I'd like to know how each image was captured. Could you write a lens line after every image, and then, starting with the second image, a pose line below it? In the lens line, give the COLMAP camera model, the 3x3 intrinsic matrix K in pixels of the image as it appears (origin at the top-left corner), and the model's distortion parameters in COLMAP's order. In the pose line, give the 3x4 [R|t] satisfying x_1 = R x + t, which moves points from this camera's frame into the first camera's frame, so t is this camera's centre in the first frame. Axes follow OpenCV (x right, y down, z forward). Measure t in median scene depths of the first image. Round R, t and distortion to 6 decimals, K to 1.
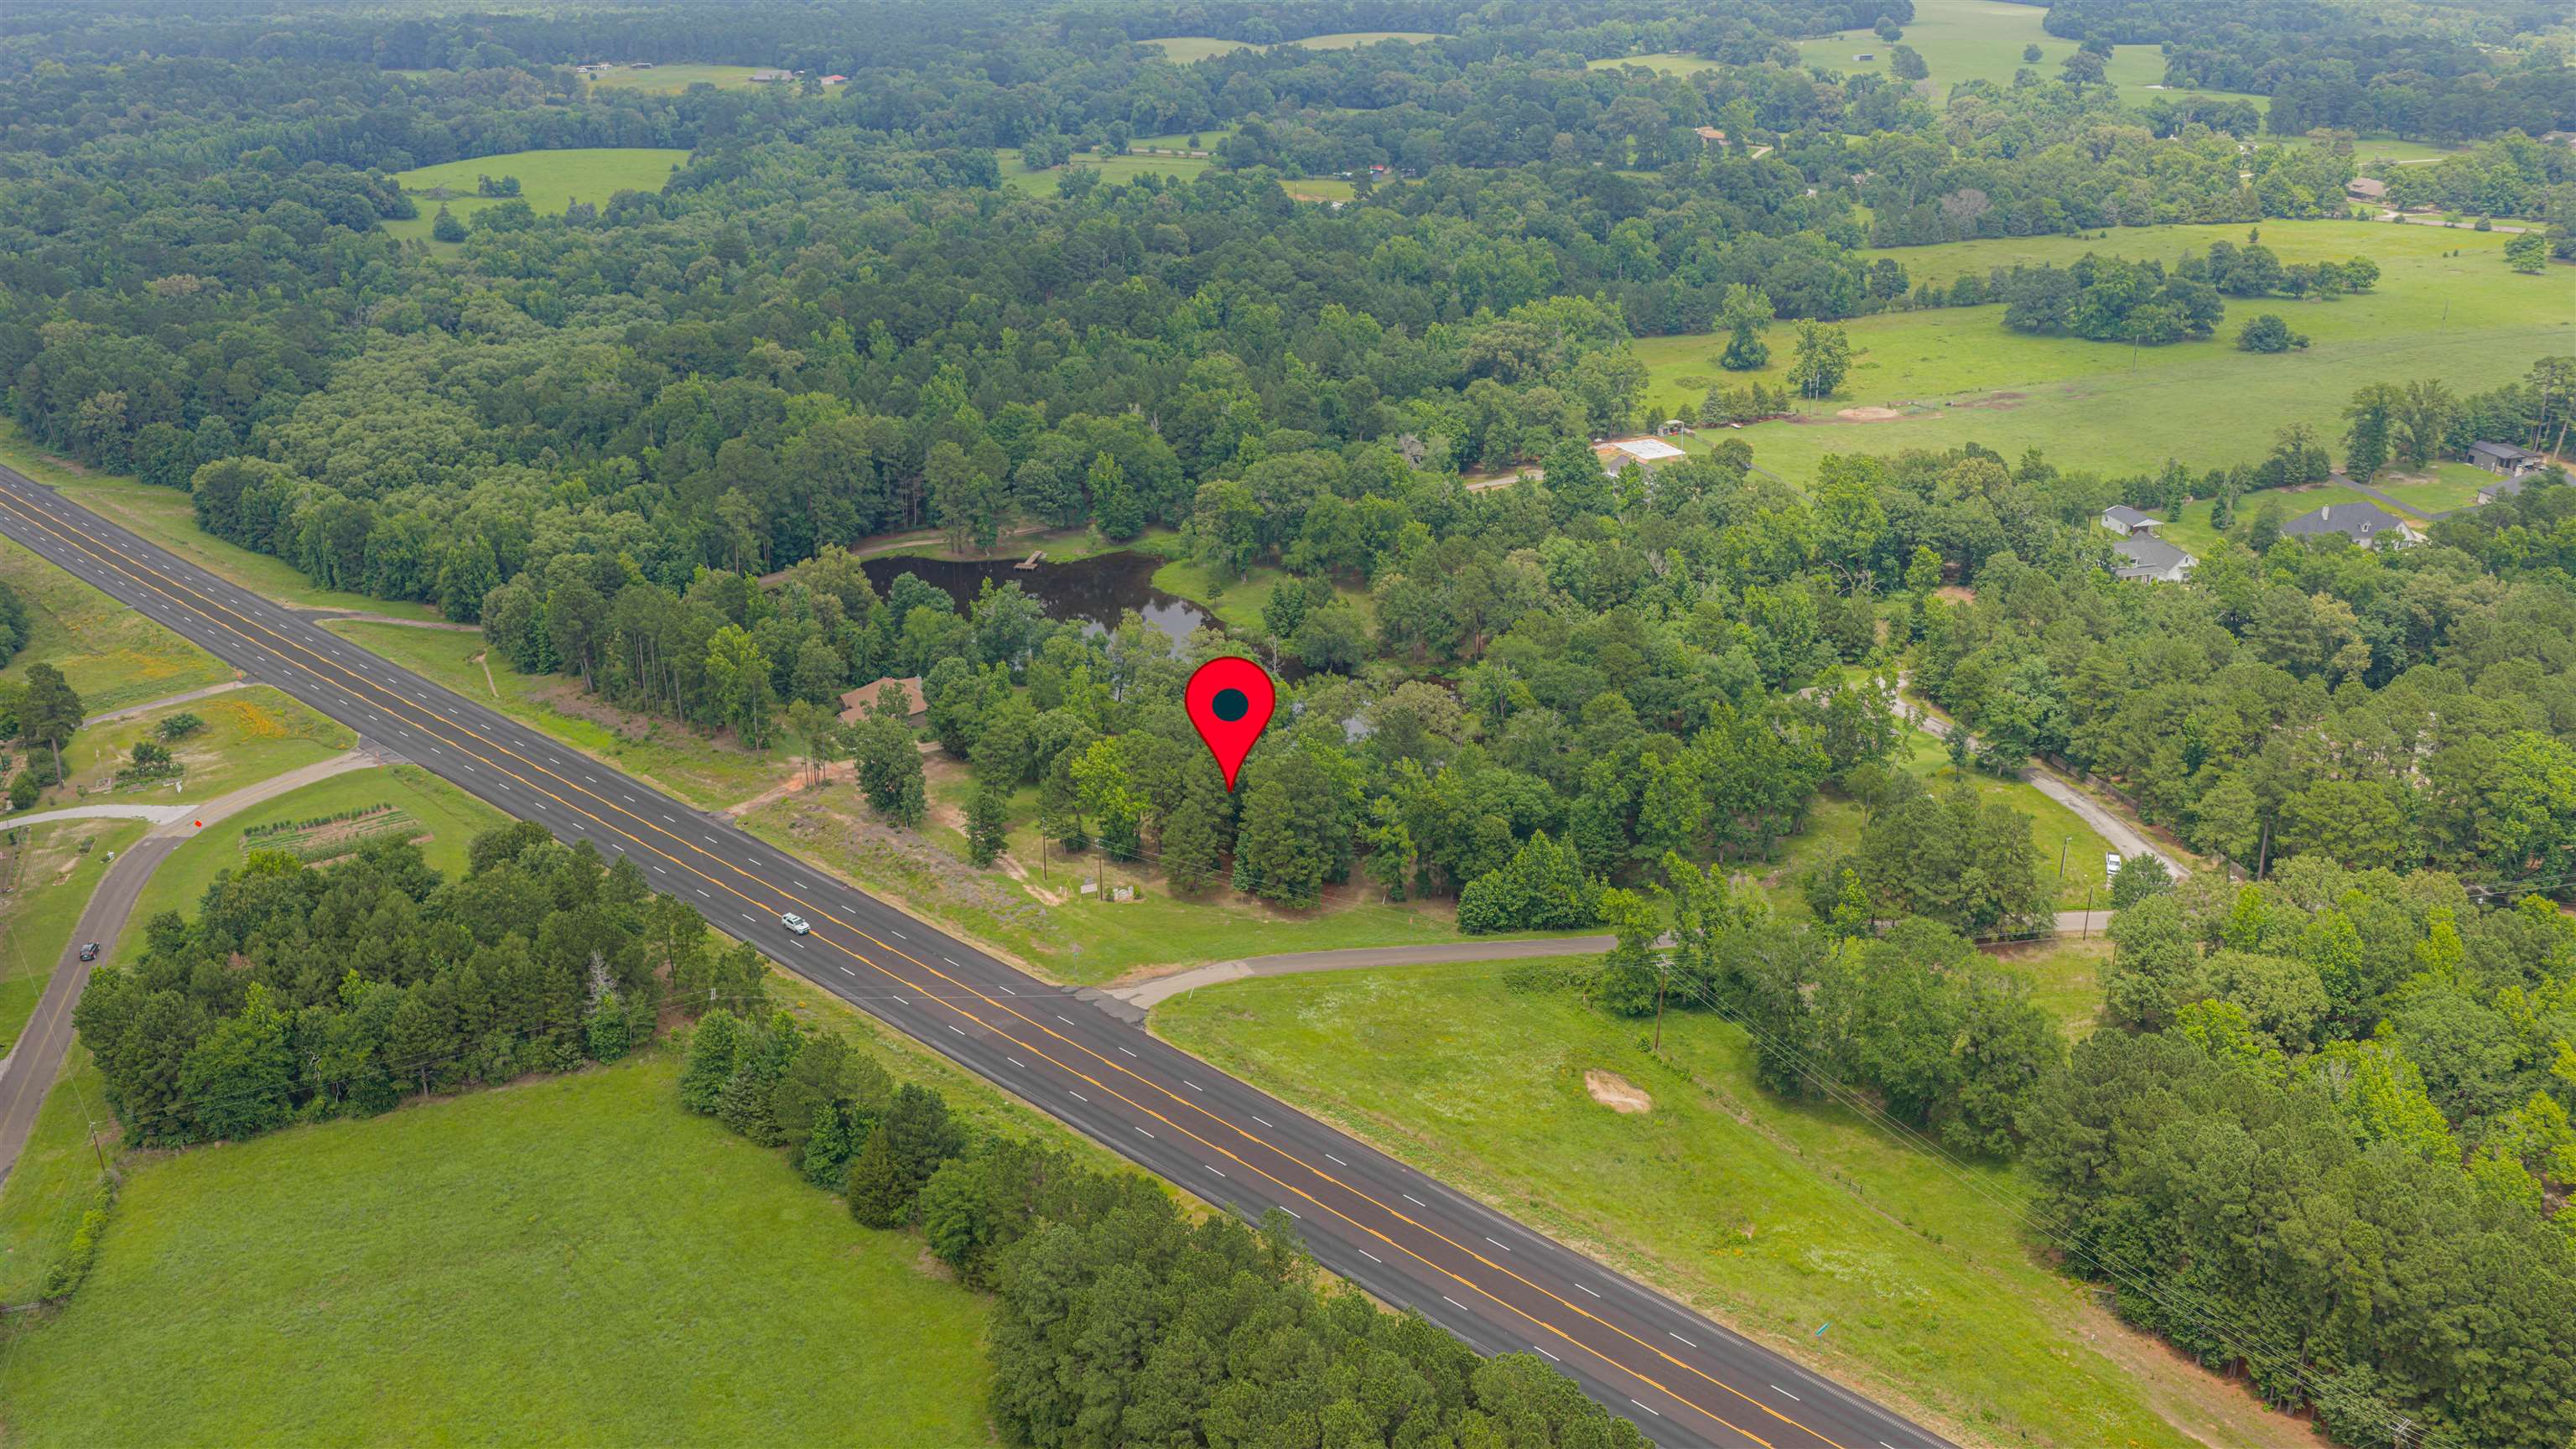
lens RADIAL K [[2122.2, 0, 1288.0], [0, 2122.2, 724.5], [0, 0, 1]] dist [0.030718, -0.063571]
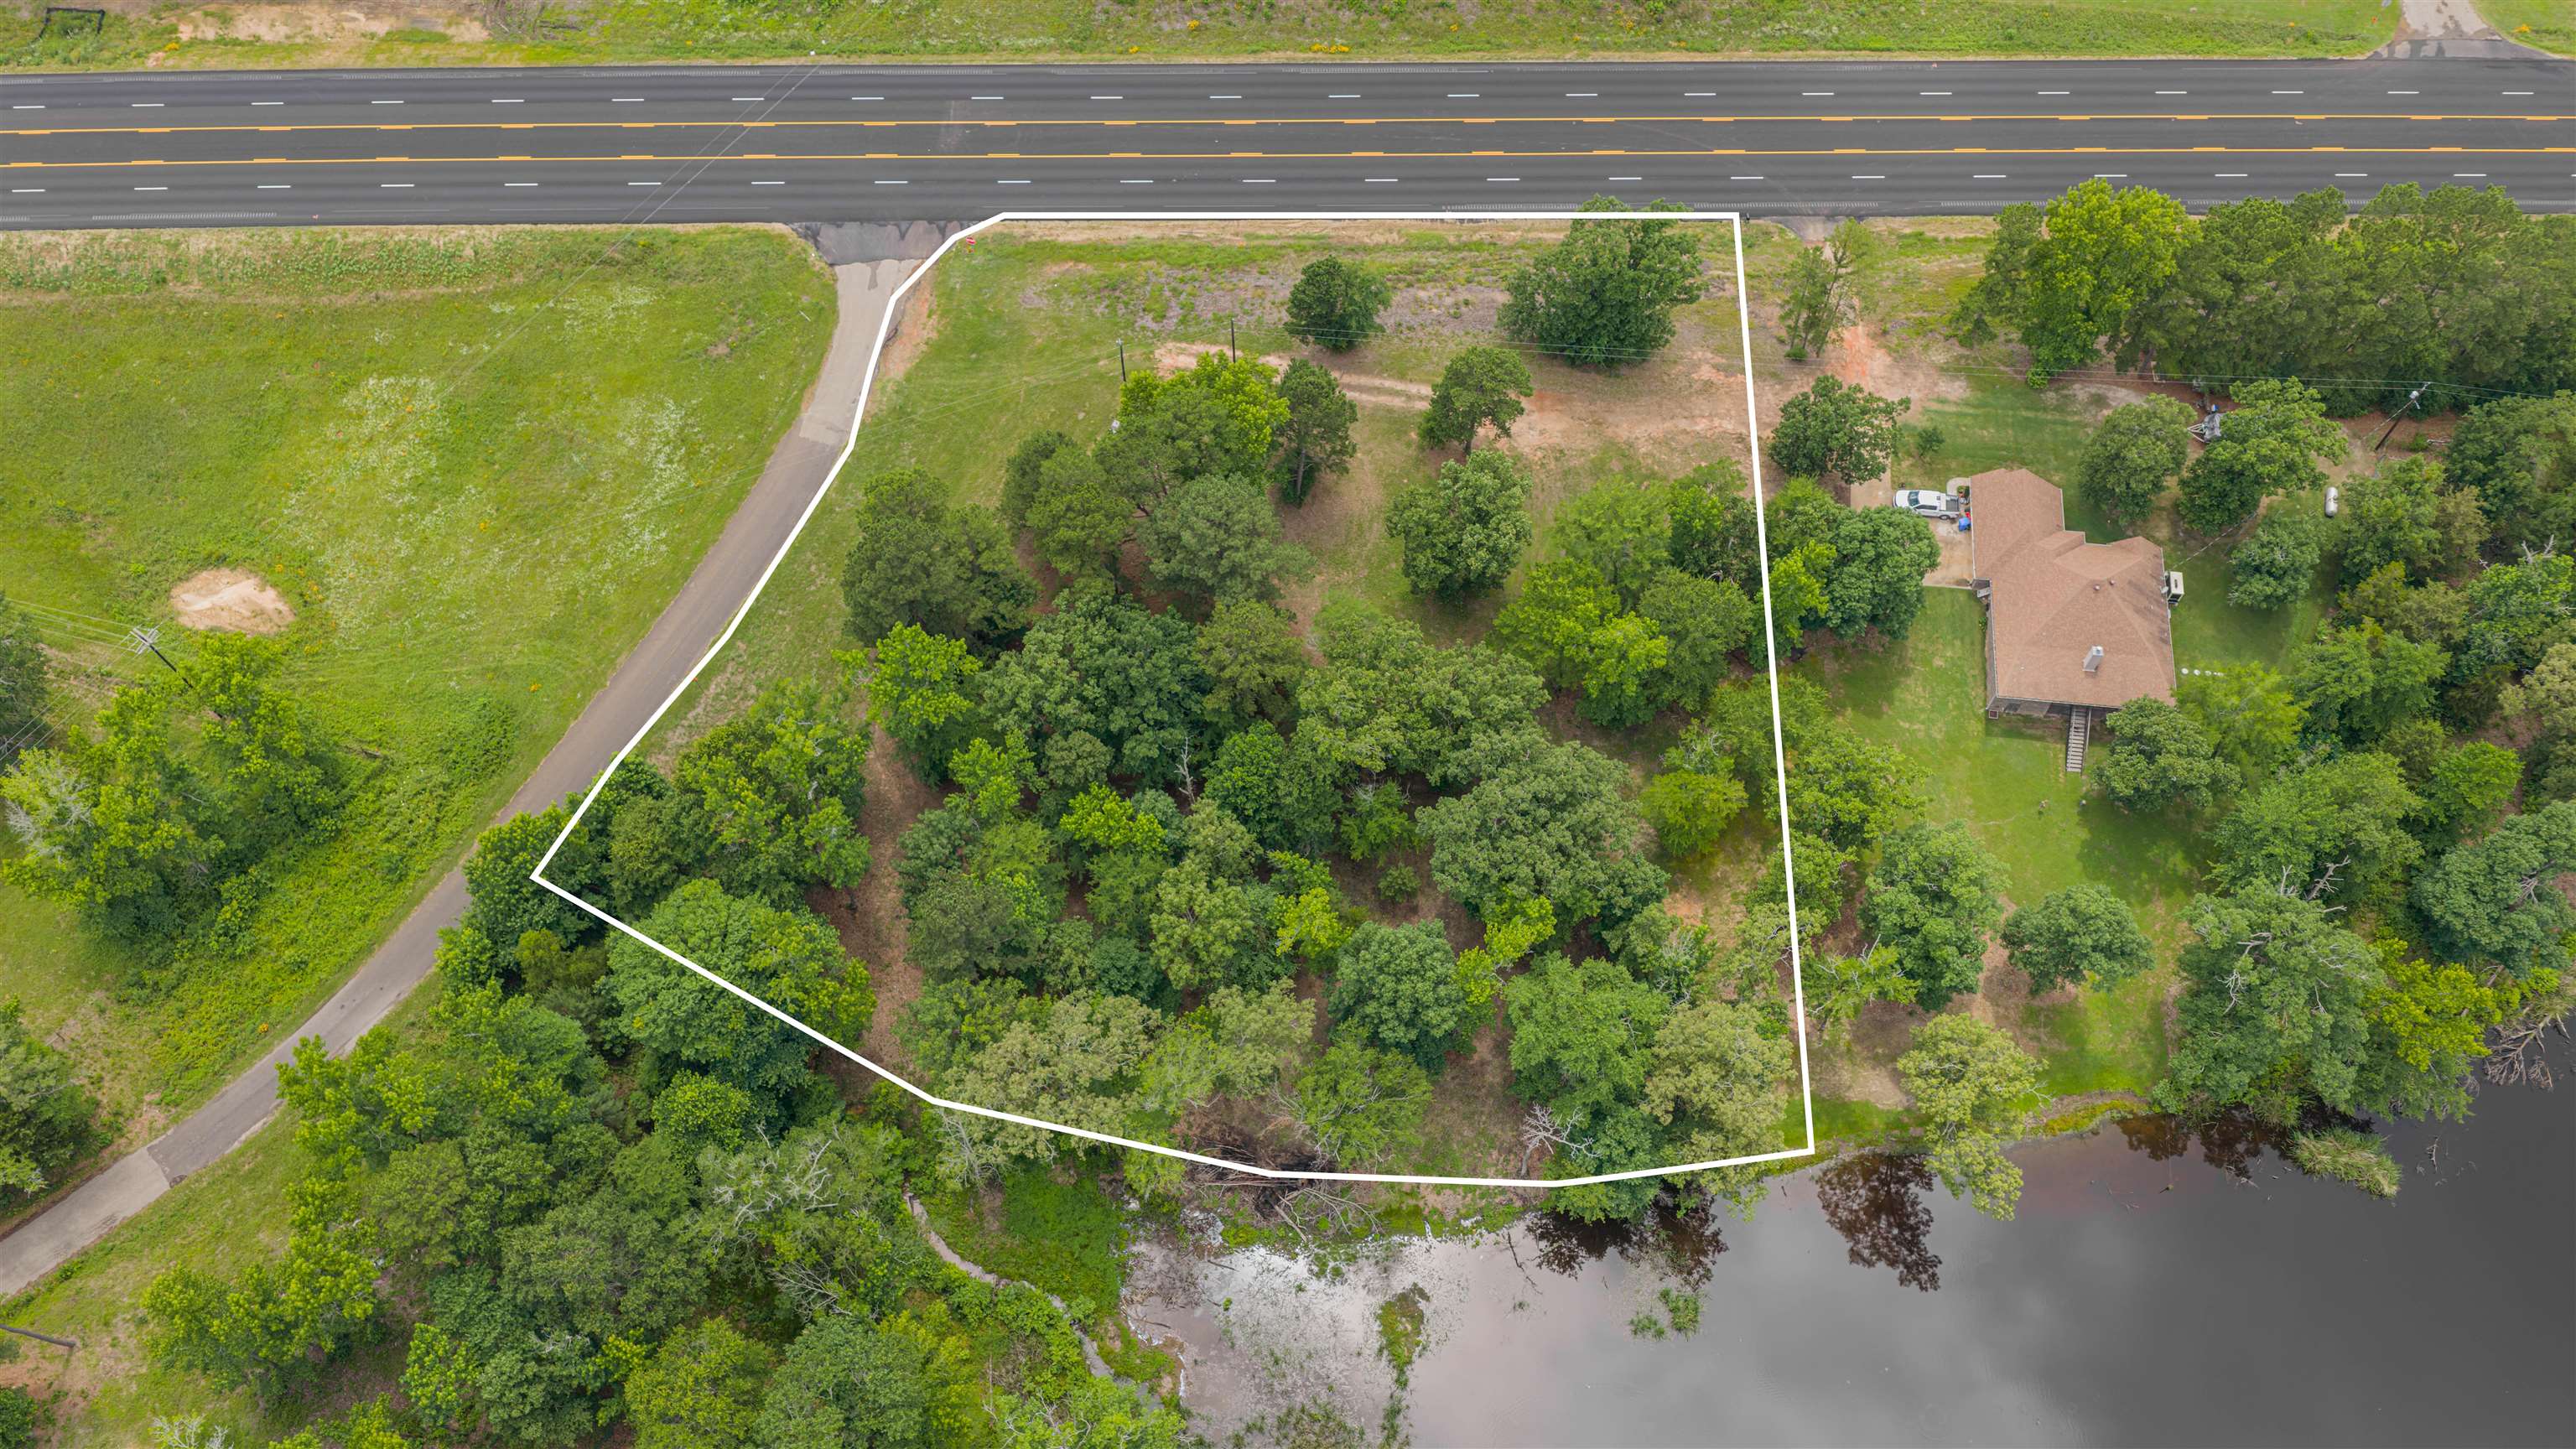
lens RADIAL K [[2122.2, 0, 1288.0], [0, 2122.2, 724.5], [0, 0, 1]] dist [0.030718, -0.063571]
pose [[-0.716349, 0.617491, -0.324882, 0.135318], [-0.261350, 0.194263, 0.945493, -0.492093], [0.646946, 0.762212, 0.022221, 1.060459]]
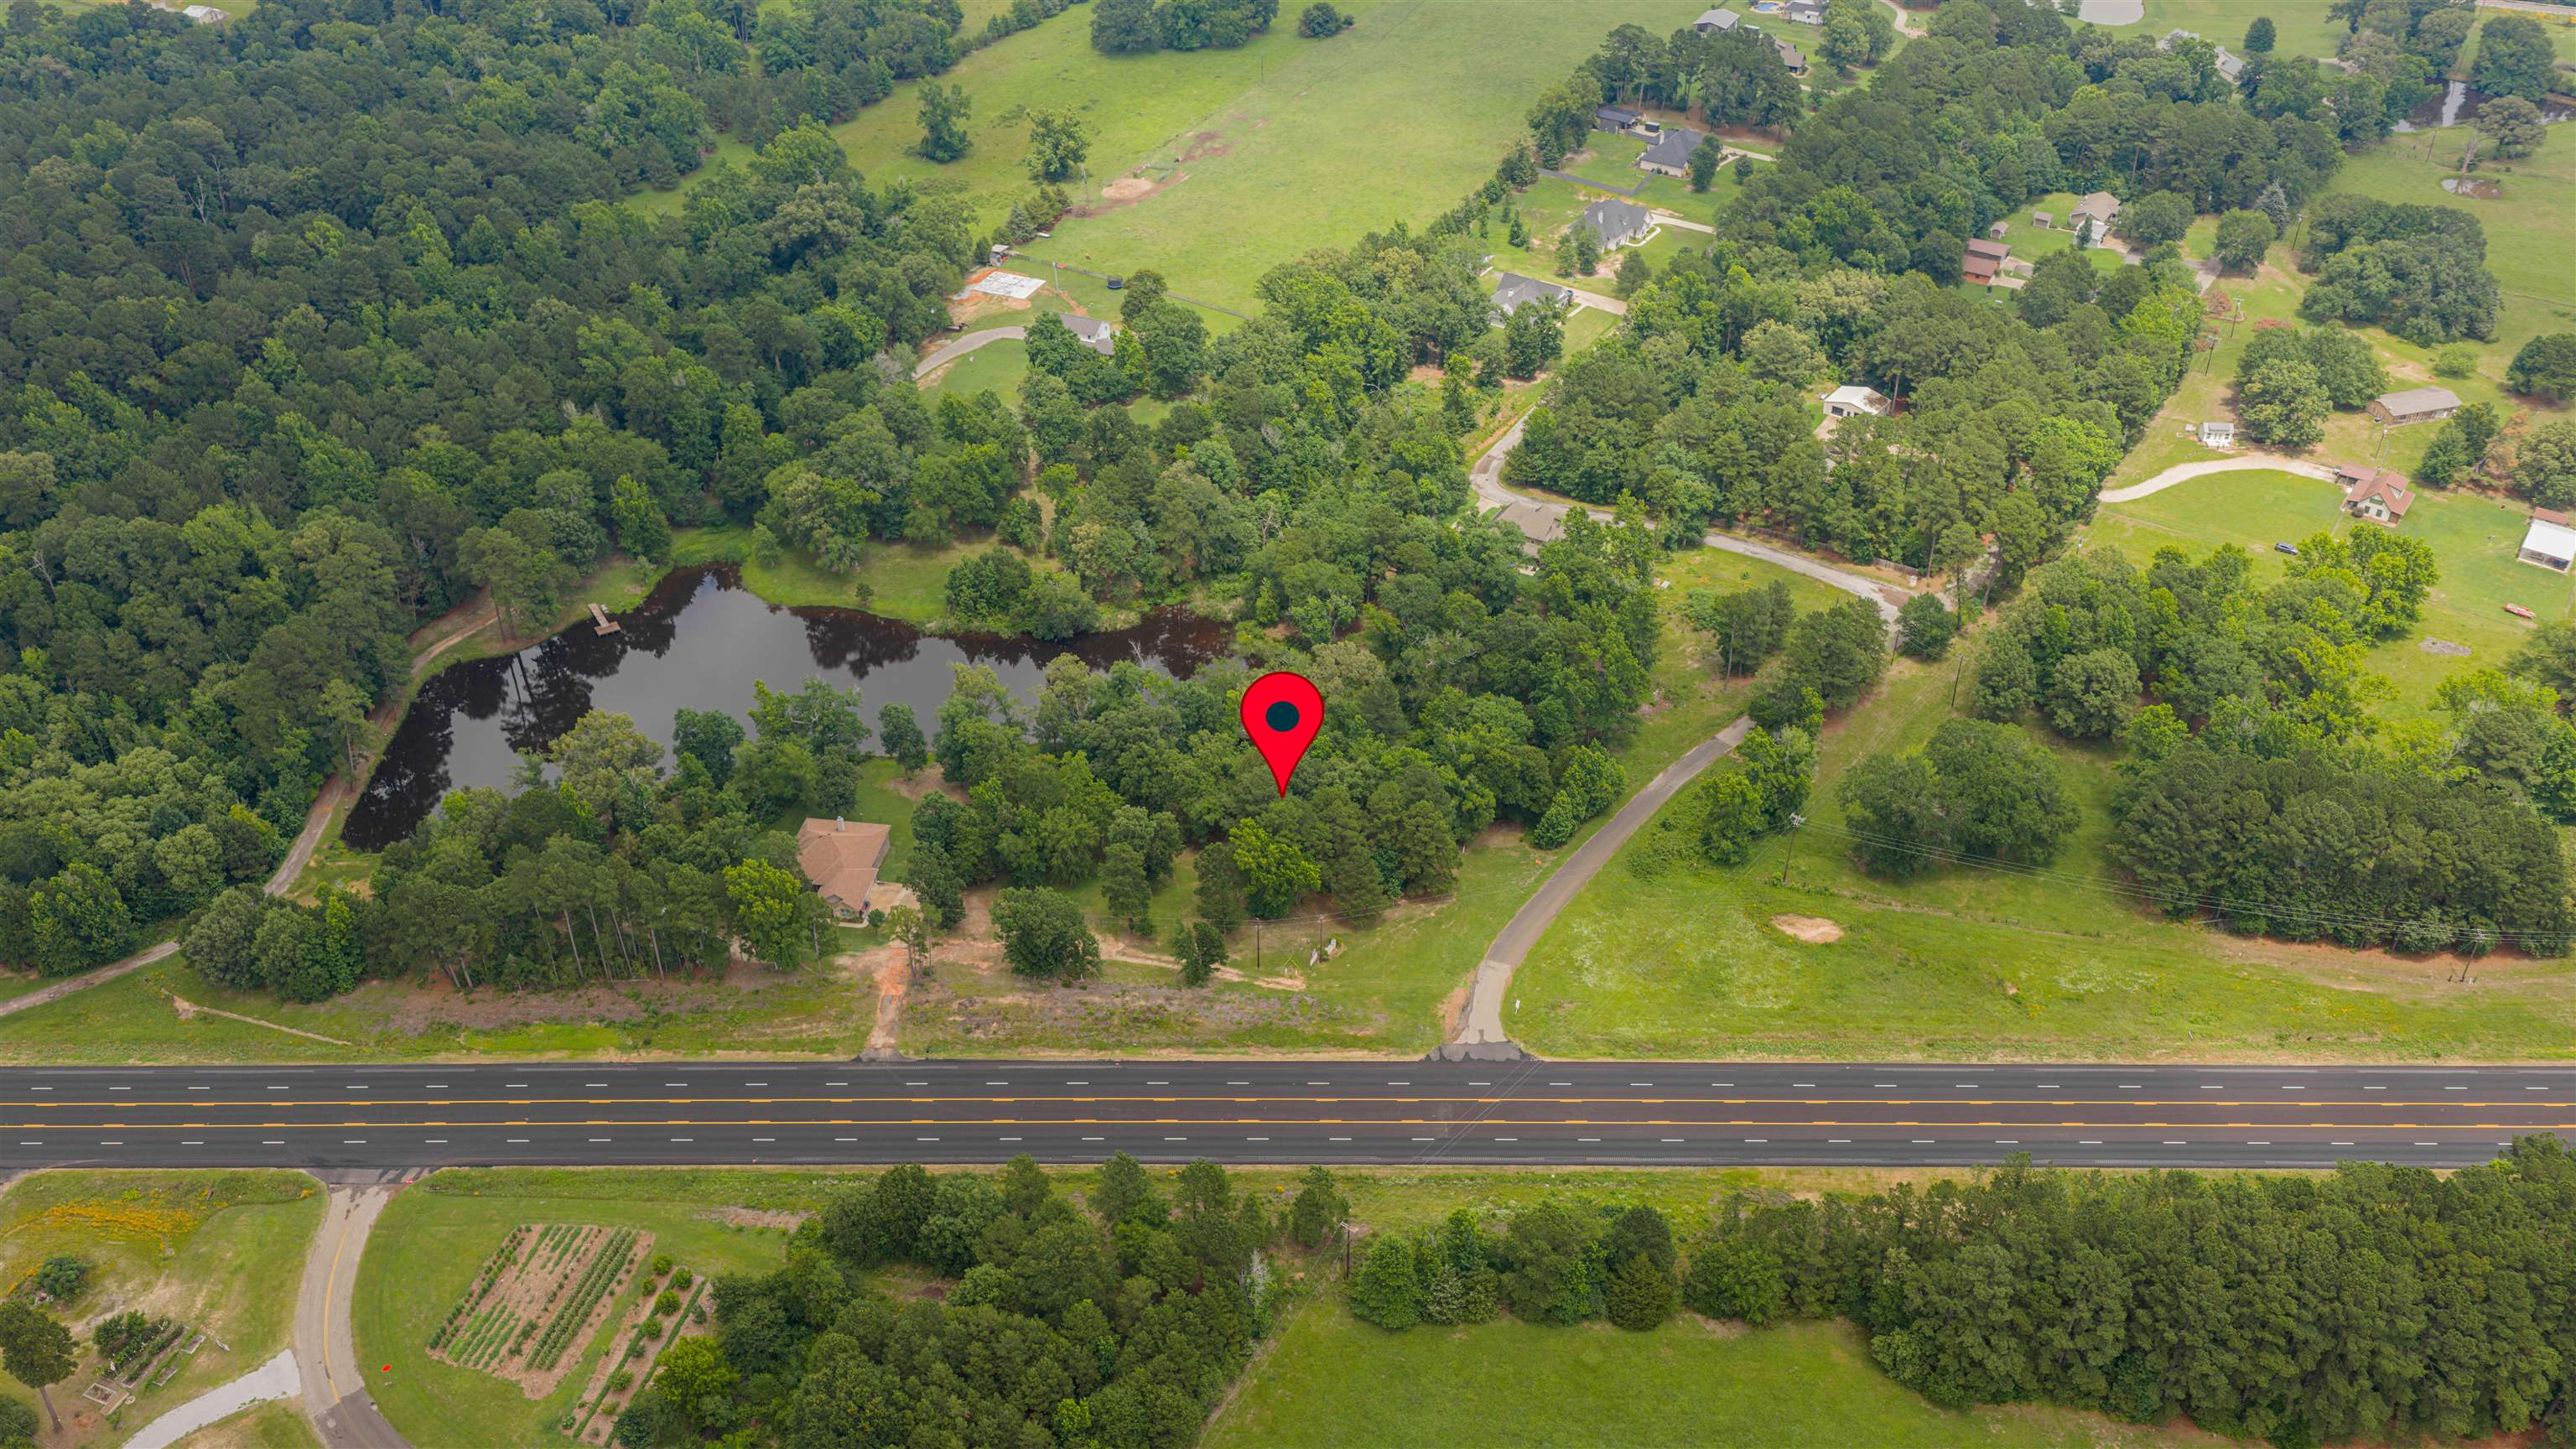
lens RADIAL K [[2122.2, 0, 1288.0], [0, 2122.2, 724.5], [0, 0, 1]] dist [0.030718, -0.063571]
pose [[0.736400, -0.388239, 0.554062, -0.638260], [0.256358, 0.918014, 0.302541, -0.353002], [-0.626095, -0.080753, 0.775554, 0.174756]]
